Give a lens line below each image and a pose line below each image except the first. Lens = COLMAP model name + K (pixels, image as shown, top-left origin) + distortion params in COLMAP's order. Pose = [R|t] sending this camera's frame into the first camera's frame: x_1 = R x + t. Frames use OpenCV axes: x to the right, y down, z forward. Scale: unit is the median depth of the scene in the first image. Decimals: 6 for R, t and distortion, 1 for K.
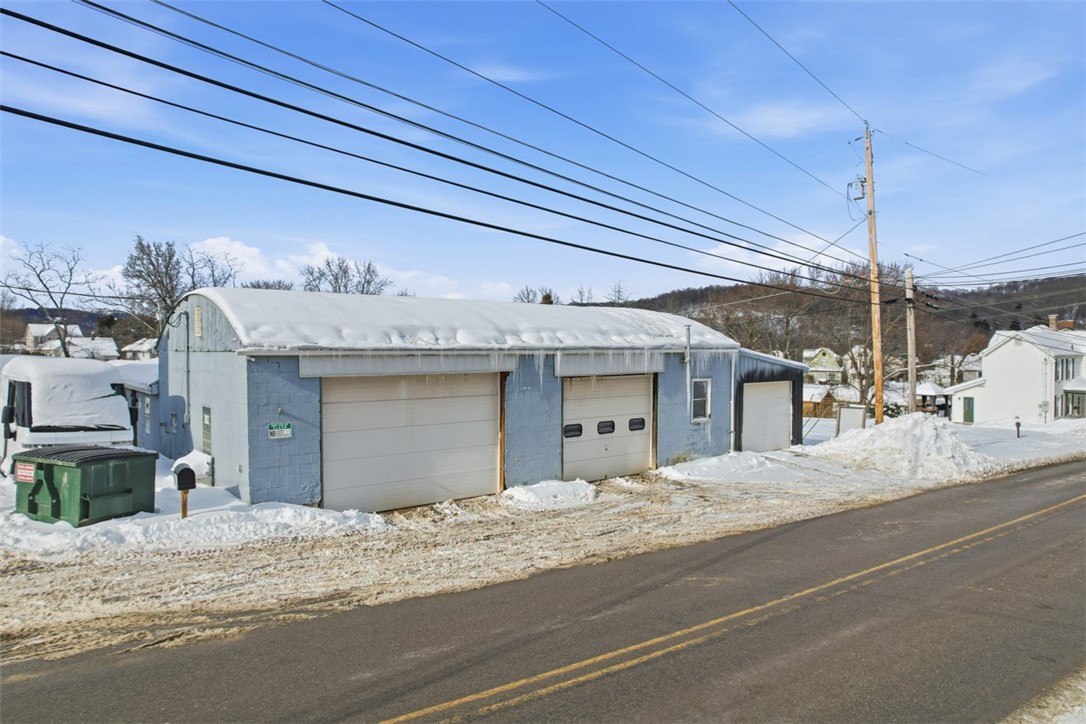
lens RADIAL K [[721.7, 0, 541.8], [0, 721.7, 365.1], [0, 0, 1]] dist [-0.035649, 0.007473]
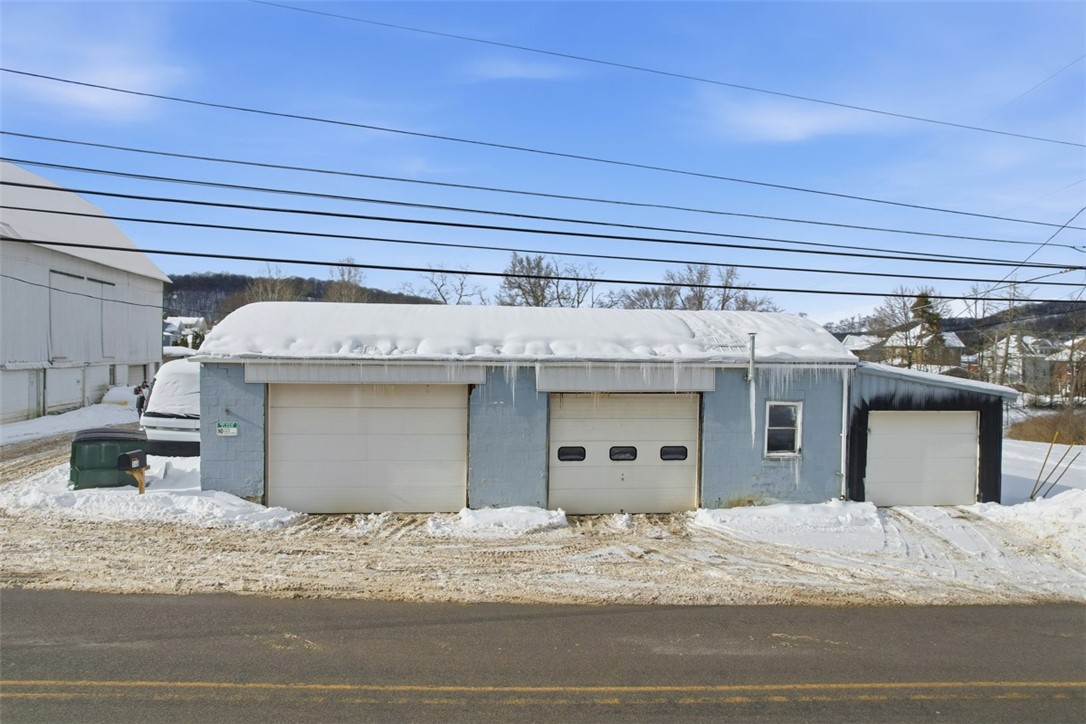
lens RADIAL K [[721.7, 0, 542.7], [0, 721.7, 357.4], [0, 0, 1]] dist [-0.035649, 0.007473]
pose [[0.835540, 0.017348, -0.549156, 0.511934], [-0.025619, 0.999644, -0.007399, -0.019797], [0.548833, 0.020251, 0.835687, 0.248783]]
